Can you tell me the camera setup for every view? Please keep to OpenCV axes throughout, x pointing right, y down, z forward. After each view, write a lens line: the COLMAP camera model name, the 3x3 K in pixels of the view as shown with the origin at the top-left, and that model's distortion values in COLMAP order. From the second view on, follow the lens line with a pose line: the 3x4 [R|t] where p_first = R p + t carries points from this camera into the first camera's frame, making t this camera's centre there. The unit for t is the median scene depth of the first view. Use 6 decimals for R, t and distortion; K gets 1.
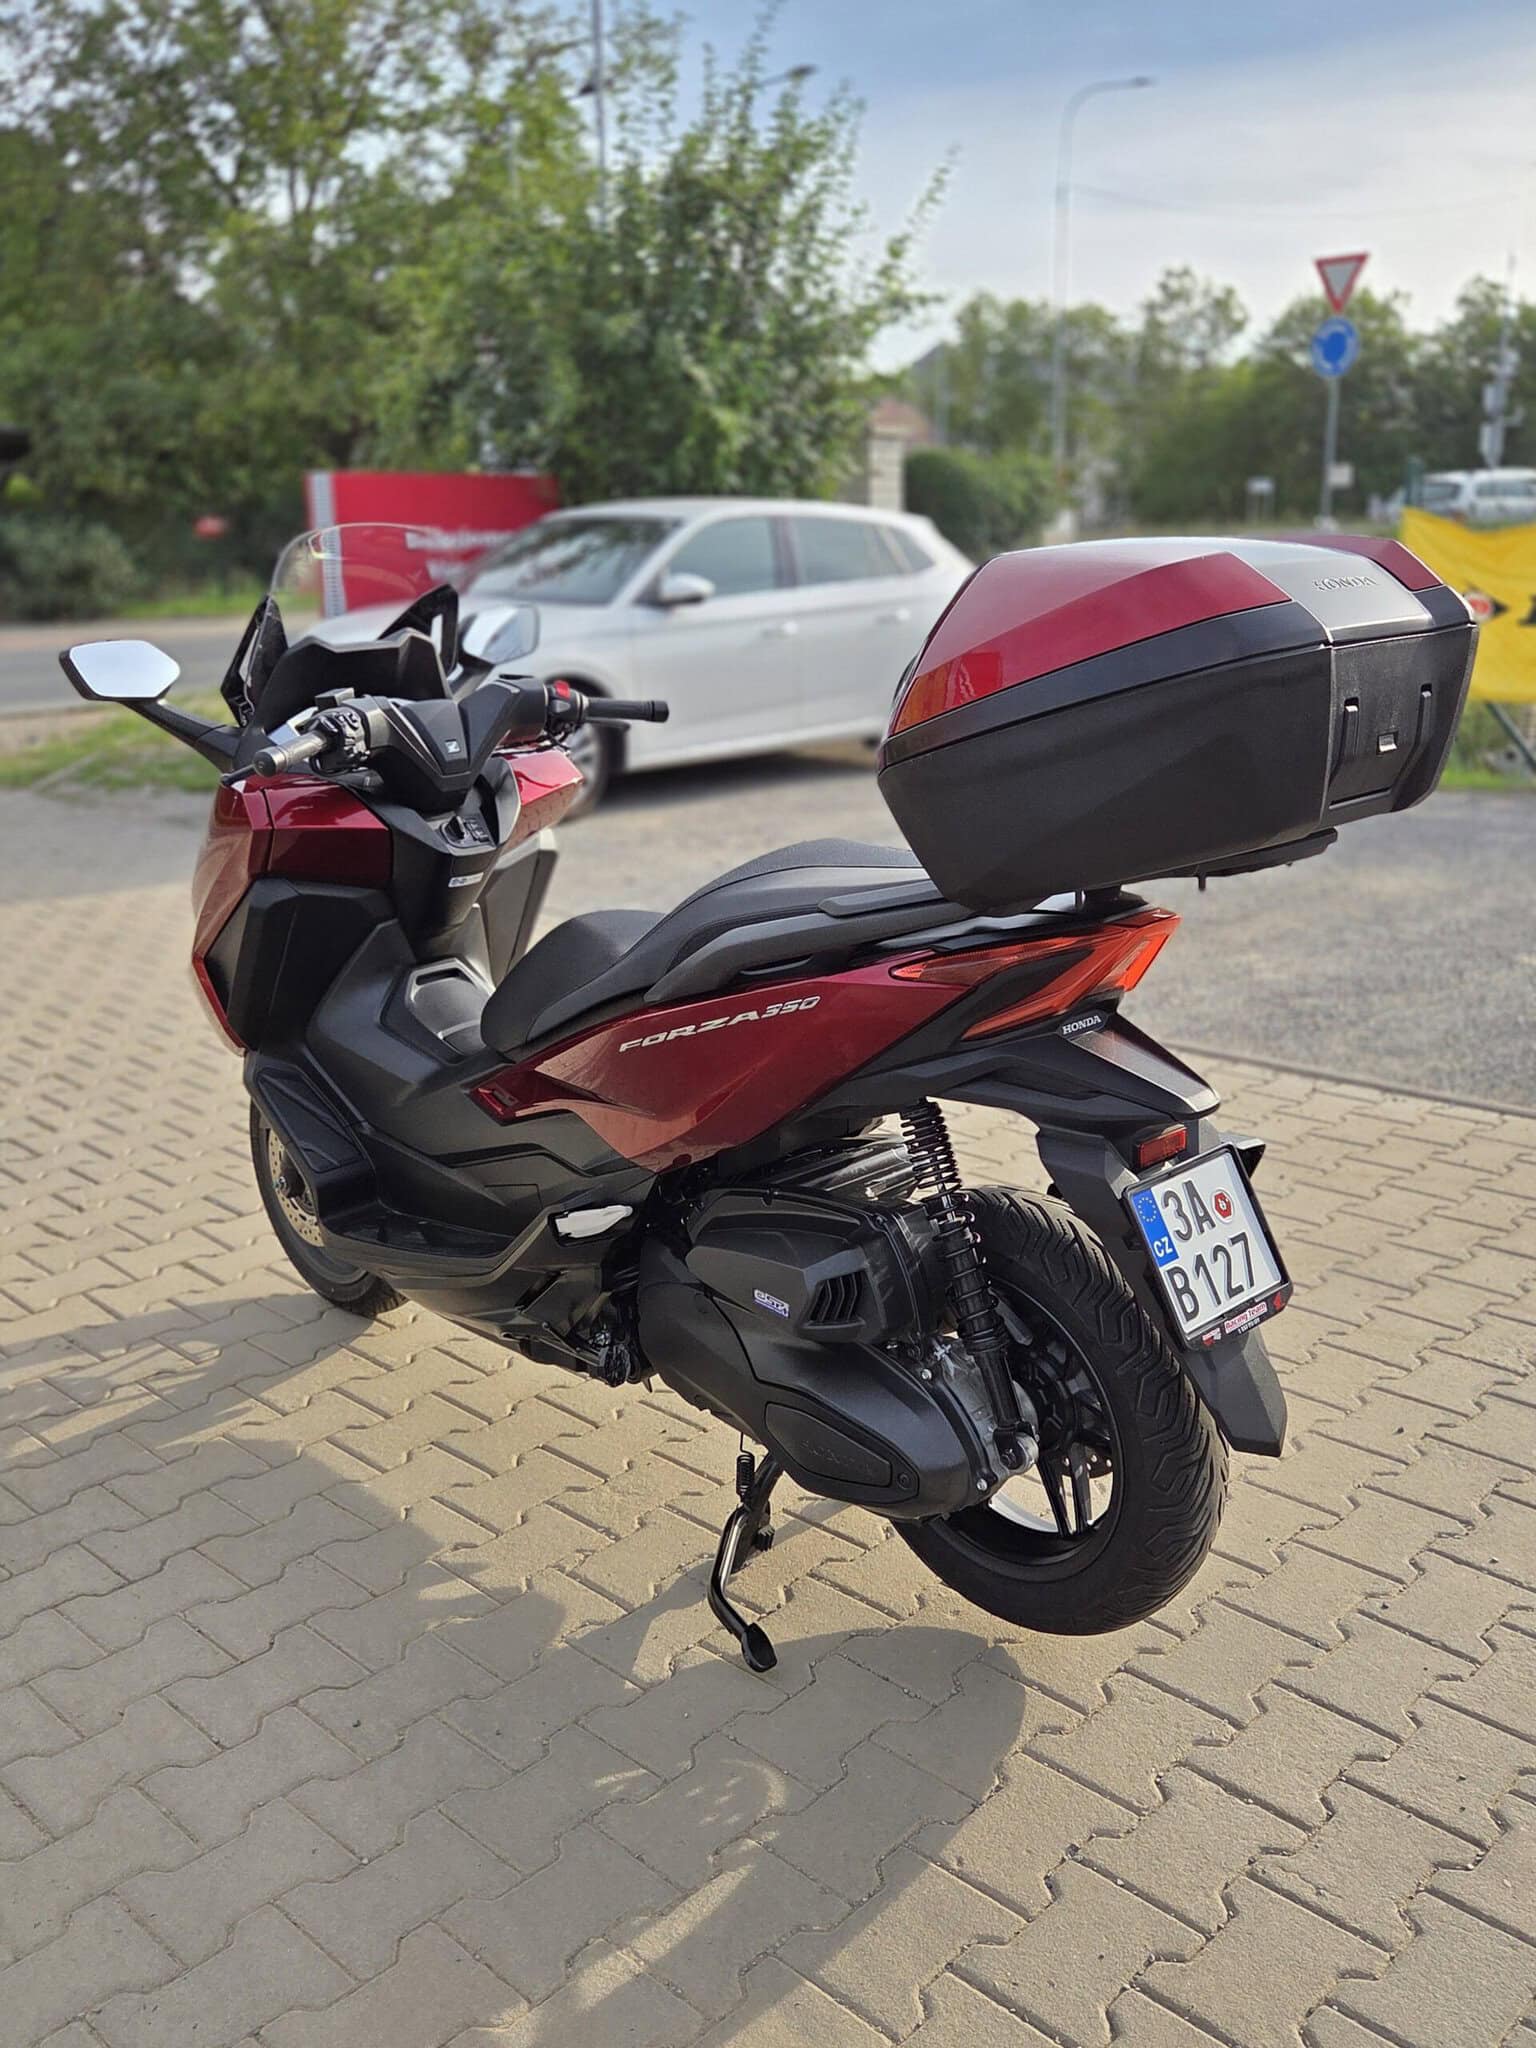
lens RADIAL K [[1796.9, 0, 752.0], [0, 1796.9, 1021.5], [0, 0, 1]] dist [0.065133, -0.051138]
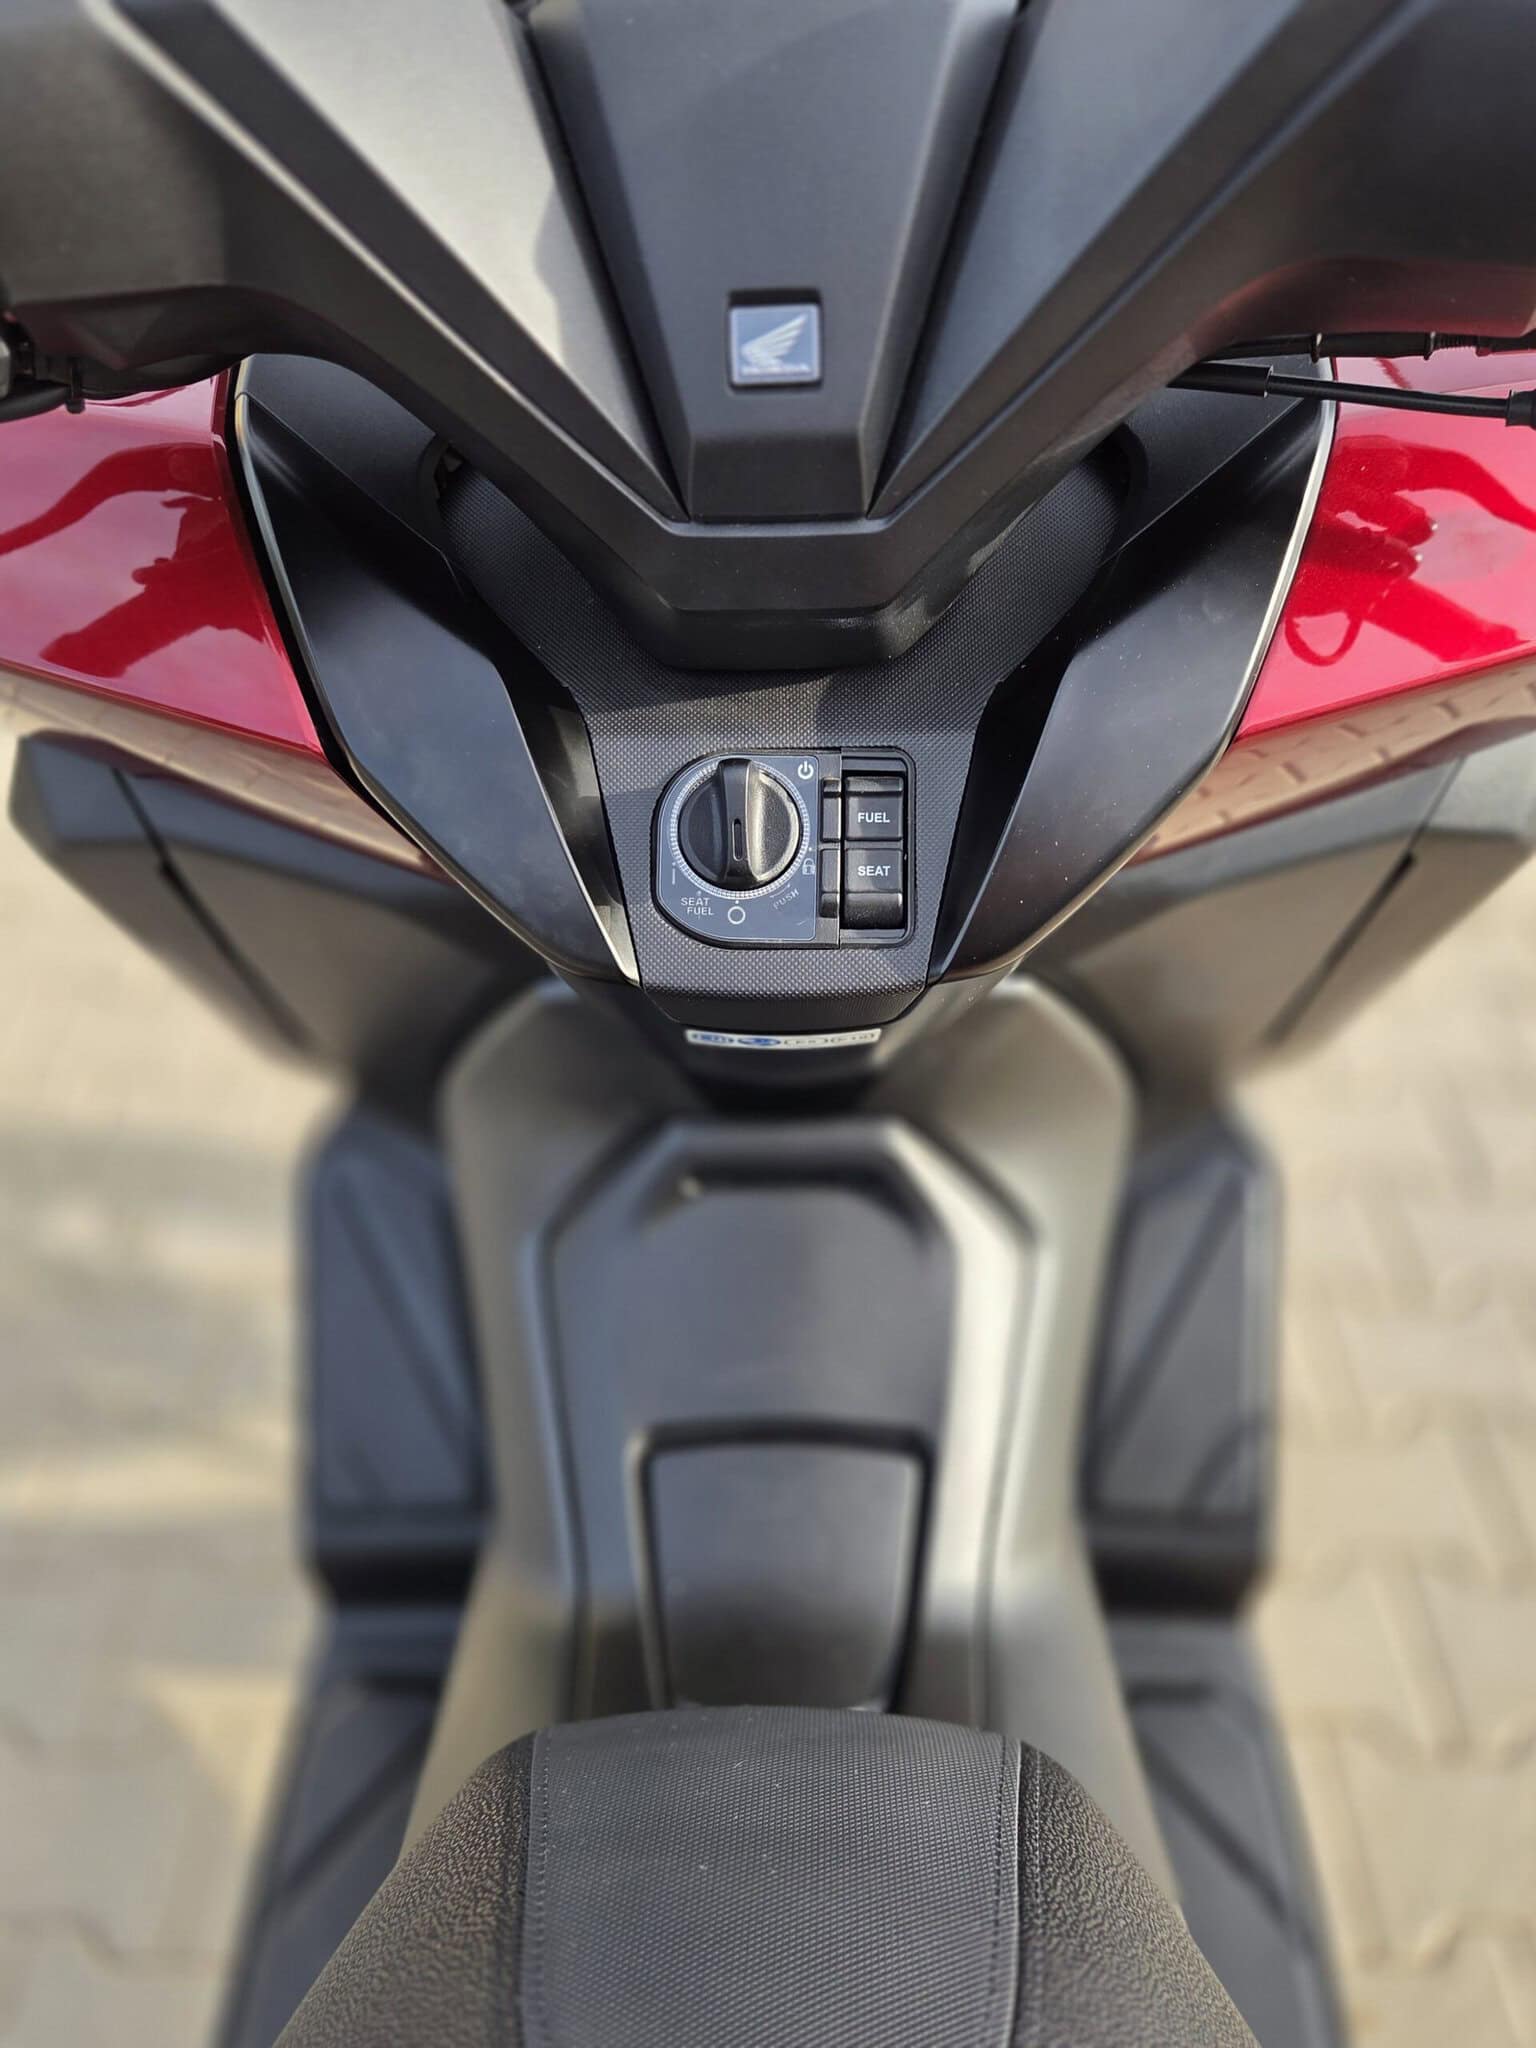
lens RADIAL K [[1598.8, 0, 768.3], [0, 1598.8, 1022.9], [0, 0, 1]] dist [0.041341, -0.017024]
pose [[0.698007, 0.480881, -0.530603, -0.077464], [-0.201902, 0.843070, 0.498466, -0.202541], [0.687038, -0.240803, 0.685560, 1.048284]]
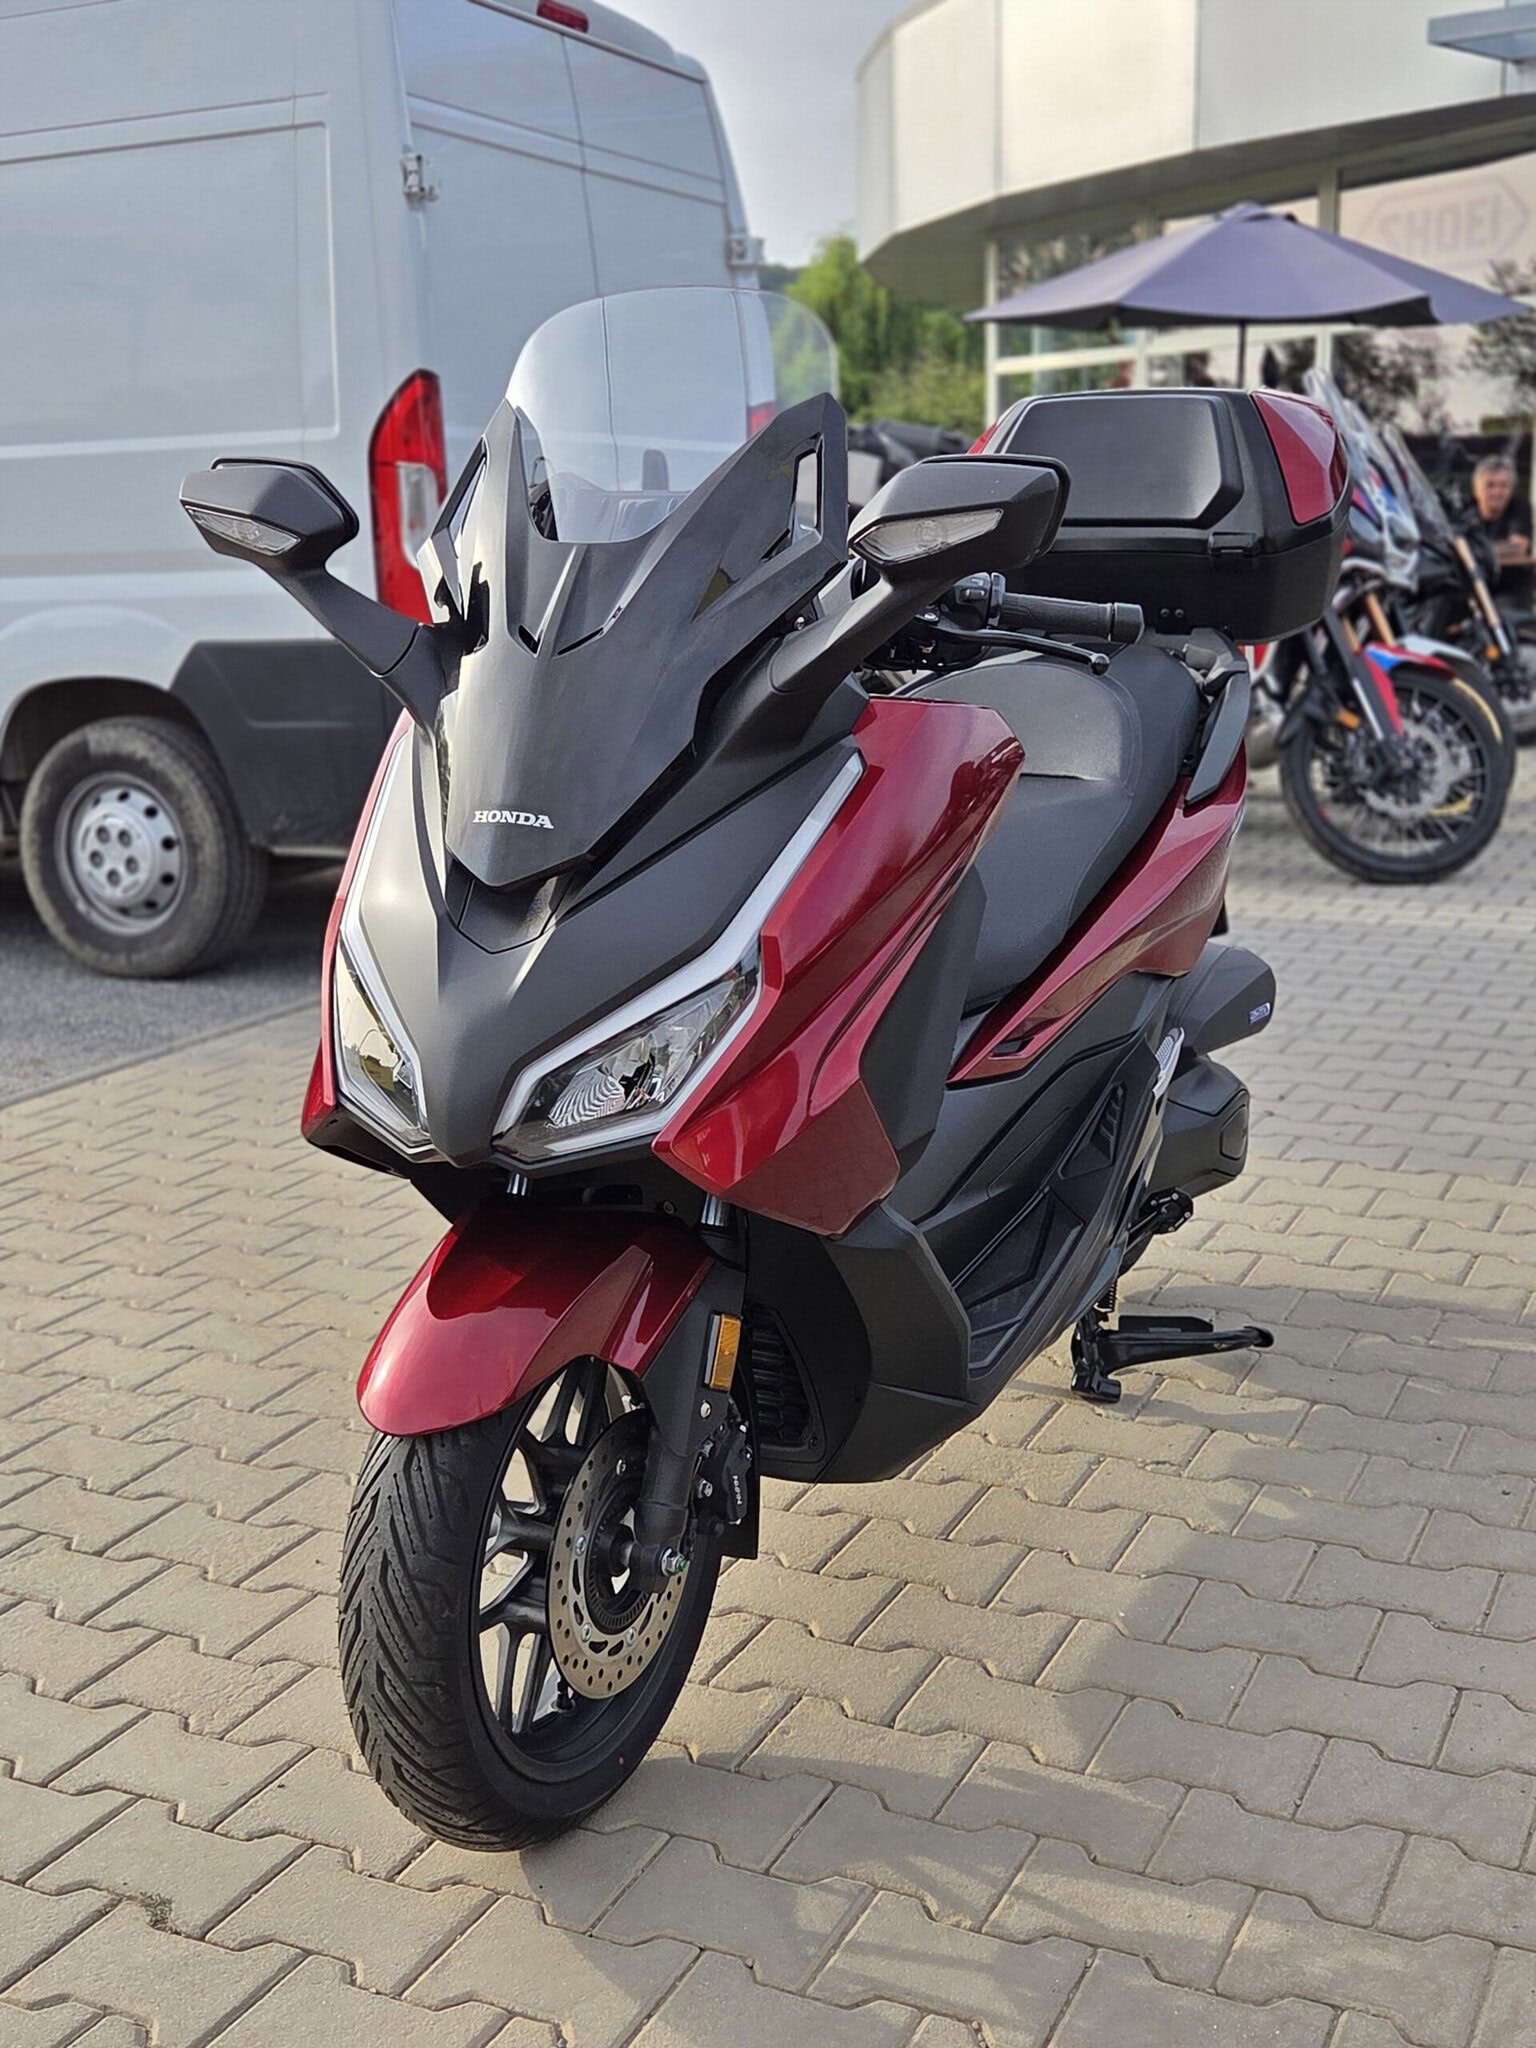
lens RADIAL K [[2342.8, 0, 752.6], [0, 2342.8, 1016.2], [0, 0, 1]] dist [0.056989, 0.000000]
pose [[-0.324674, -0.166335, 0.931085, -1.158929], [0.266217, 0.928546, 0.258712, -0.290303], [-0.907588, 0.331867, -0.257193, 1.491074]]
